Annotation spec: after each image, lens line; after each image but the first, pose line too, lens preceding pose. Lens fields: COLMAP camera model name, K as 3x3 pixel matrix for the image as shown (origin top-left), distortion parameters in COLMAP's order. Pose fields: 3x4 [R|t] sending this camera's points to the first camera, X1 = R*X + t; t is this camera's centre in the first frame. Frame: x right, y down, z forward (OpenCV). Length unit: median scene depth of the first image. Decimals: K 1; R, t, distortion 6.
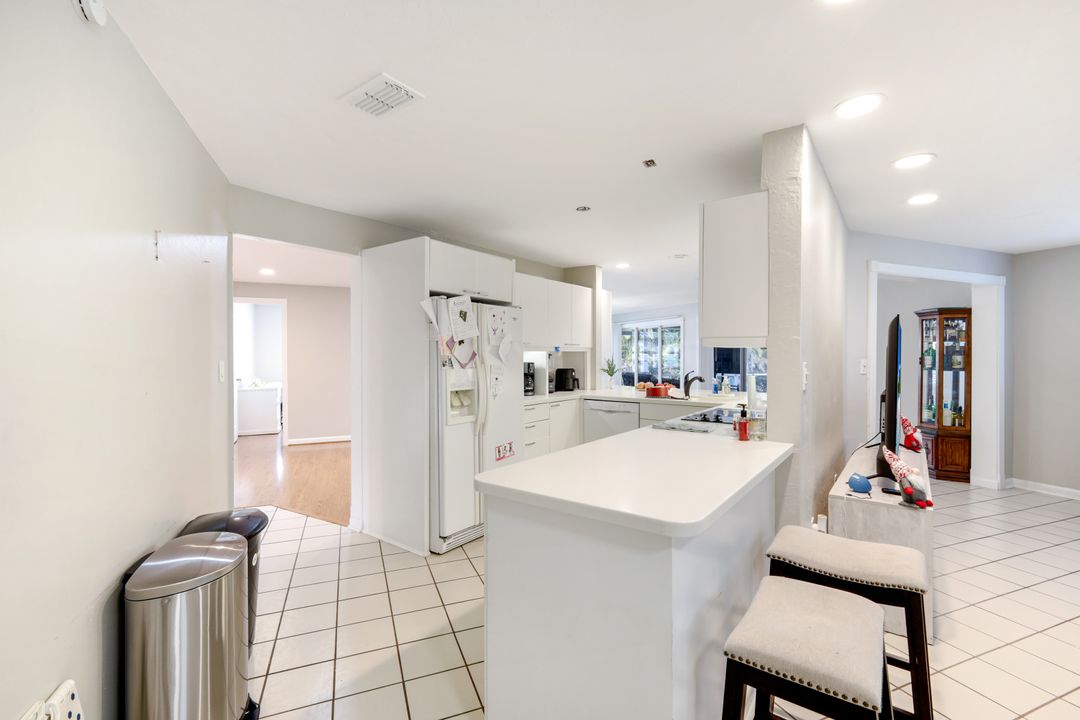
lens RADIAL K [[500.1, 0, 565.8], [0, 500.1, 356.4], [0, 0, 1]] dist [0.001871, 0.000263]
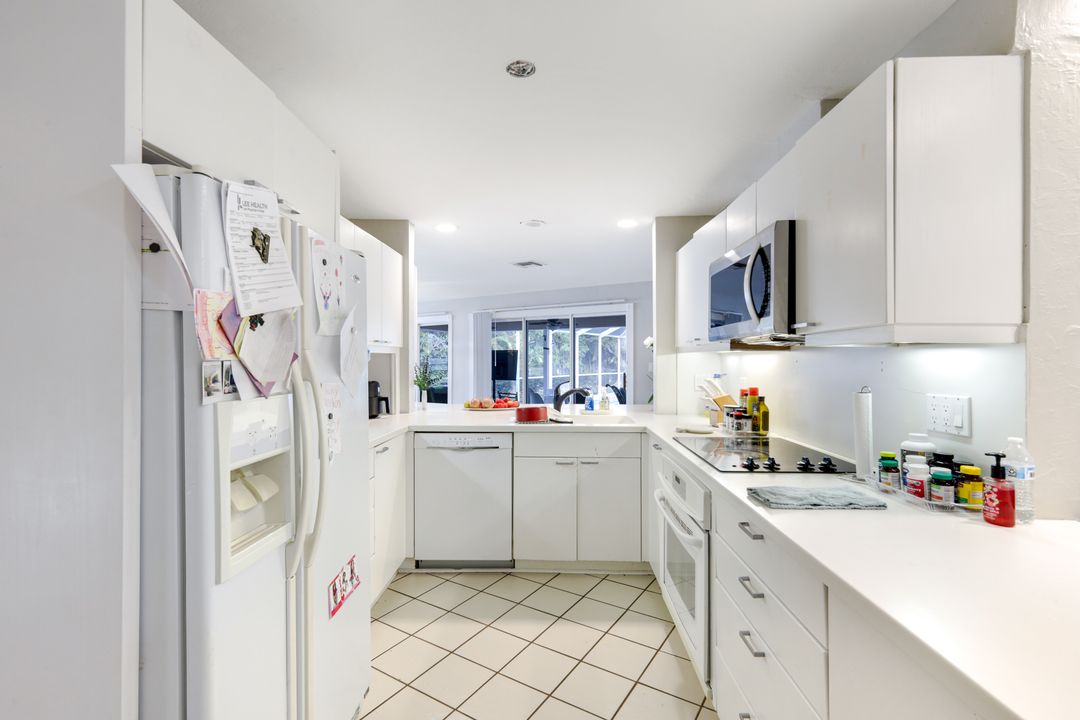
lens RADIAL K [[480.6, 0, 539.6], [0, 480.6, 357.8], [0, 0, 1]] dist [0.001488, 0.000146]
pose [[0.831580, 0.001878, 0.555401, -0.230291], [0.001645, 0.999982, -0.005845, -0.000753], [-0.555402, 0.005774, 0.831562, 0.618013]]
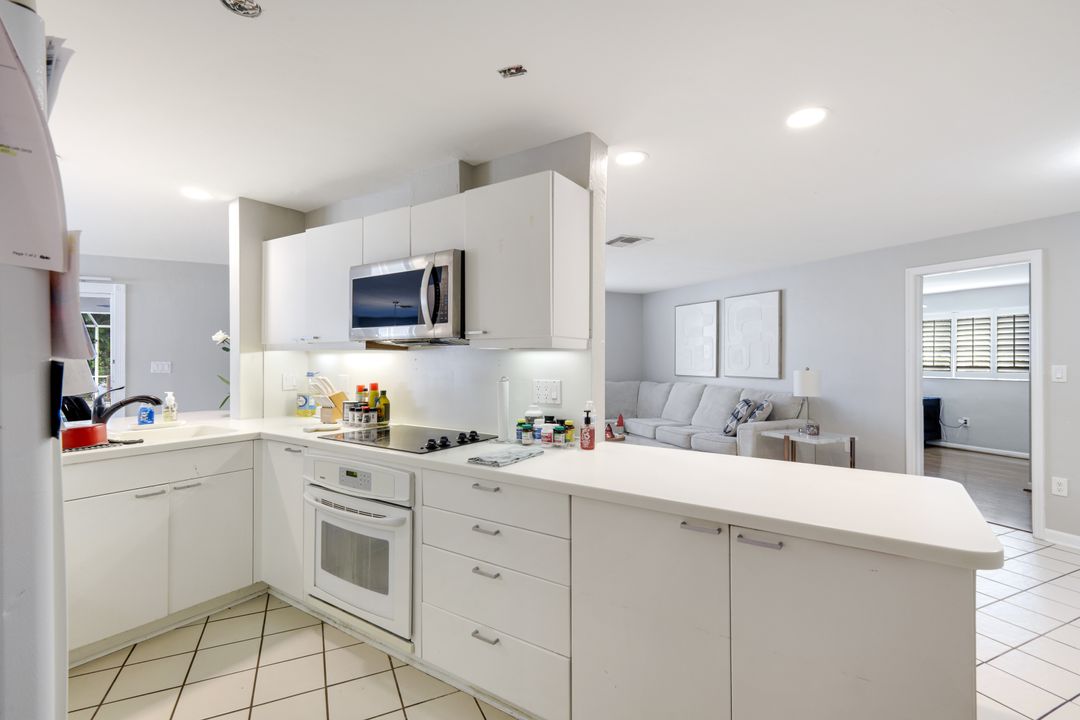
lens RADIAL K [[480.6, 0, 539.6], [0, 480.6, 357.8], [0, 0, 1]] dist [0.001488, 0.000146]
pose [[-0.023470, 0.000207, 0.999725, -0.394038], [0.001927, 0.999998, -0.000162, -0.001627], [-0.999723, 0.001923, -0.023471, 0.808918]]
